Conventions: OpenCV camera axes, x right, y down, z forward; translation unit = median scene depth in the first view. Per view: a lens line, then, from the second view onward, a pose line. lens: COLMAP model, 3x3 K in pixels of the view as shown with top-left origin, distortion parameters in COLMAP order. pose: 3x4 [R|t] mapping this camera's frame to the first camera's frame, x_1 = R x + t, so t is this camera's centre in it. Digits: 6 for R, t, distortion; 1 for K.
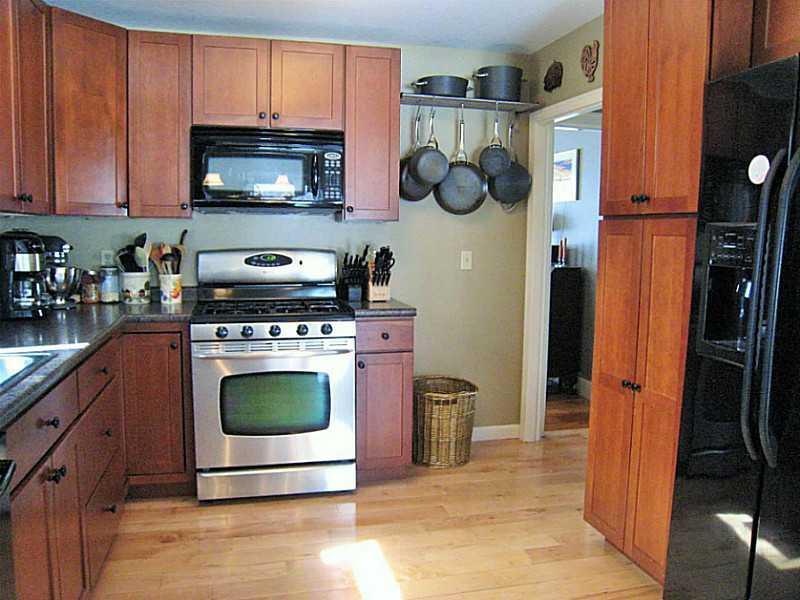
lens RADIAL K [[664.4, 0, 402.2], [0, 664.4, 304.4], [0, 0, 1]] dist [-0.144976, 0.132064]
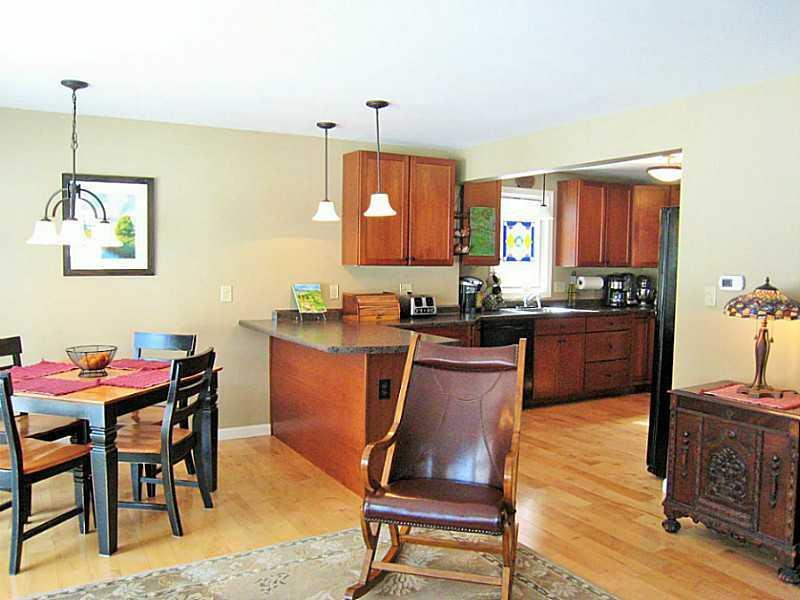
lens RADIAL K [[664.4, 0, 402.2], [0, 664.4, 304.4], [0, 0, 1]] dist [-0.144976, 0.132064]
pose [[0.275285, 0.052771, -0.959913, 1.460021], [-0.110855, 0.993574, 0.022830, 0.040297], [0.954950, 0.100126, 0.279366, -0.482728]]
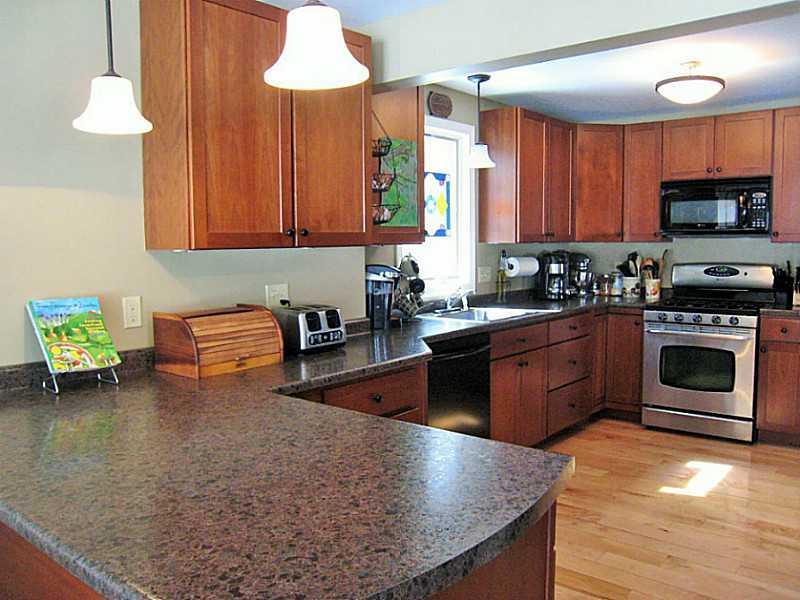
lens RADIAL K [[664.4, 0, 402.2], [0, 664.4, 304.4], [0, 0, 1]] dist [-0.144976, 0.132064]
pose [[0.582934, 0.056567, -0.810548, 0.561081], [-0.068474, 0.997445, 0.020364, 0.022562], [0.809629, 0.043630, 0.585318, -0.362539]]
